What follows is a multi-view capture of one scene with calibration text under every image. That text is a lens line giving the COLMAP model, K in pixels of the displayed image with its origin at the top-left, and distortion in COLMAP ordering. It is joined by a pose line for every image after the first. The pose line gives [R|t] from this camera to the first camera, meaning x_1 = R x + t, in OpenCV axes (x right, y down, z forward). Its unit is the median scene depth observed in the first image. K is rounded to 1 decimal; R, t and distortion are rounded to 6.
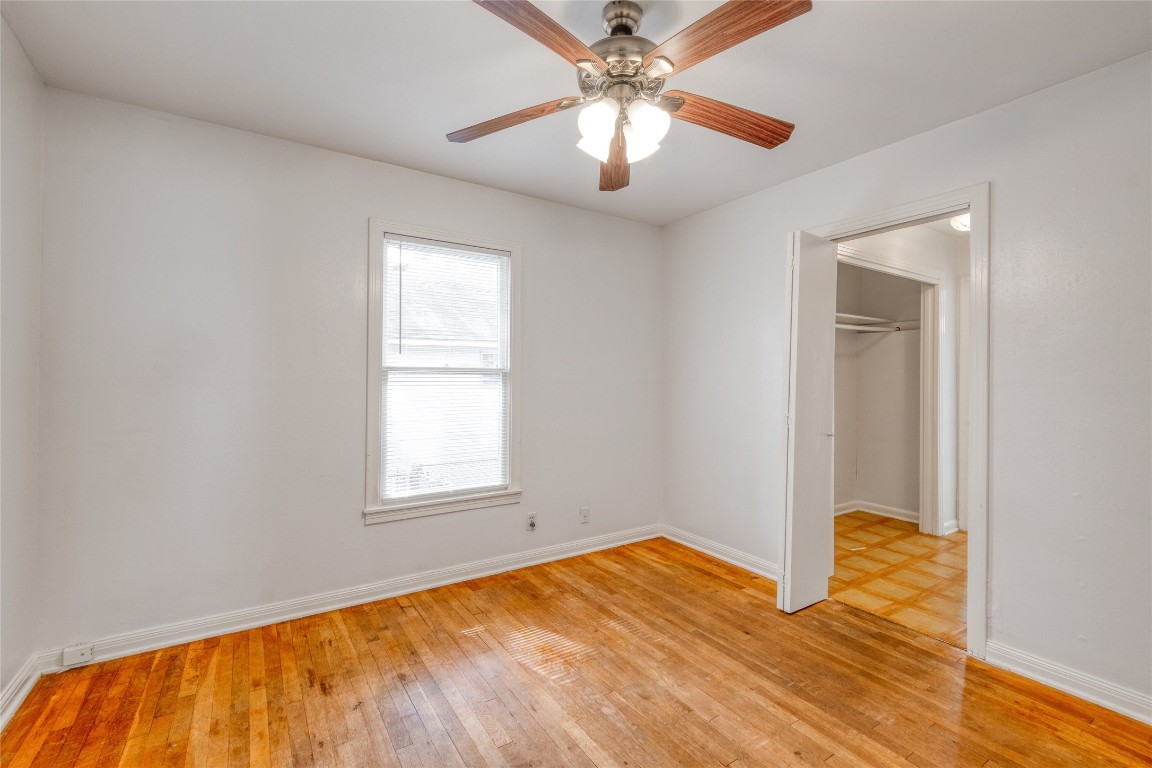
lens RADIAL K [[498.8, 0, 576.9], [0, 498.8, 377.4], [0, 0, 1]] dist [-0.000156, -0.001418]
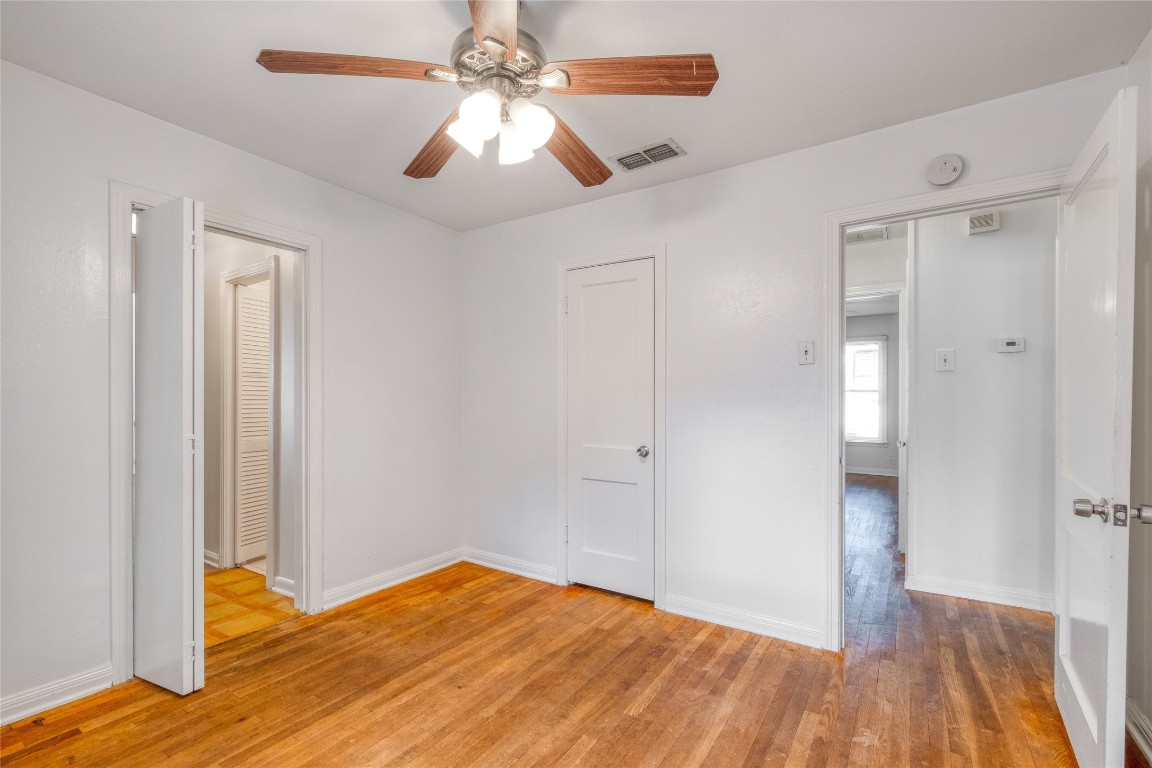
lens RADIAL K [[498.8, 0, 576.5], [0, 498.8, 393.8], [0, 0, 1]] dist [-0.000156, -0.001418]
pose [[-0.385831, -0.003986, 0.922561, -0.647242], [-0.011895, 0.999929, -0.000655, 0.003334], [-0.922493, -0.011226, -0.385851, 0.942042]]
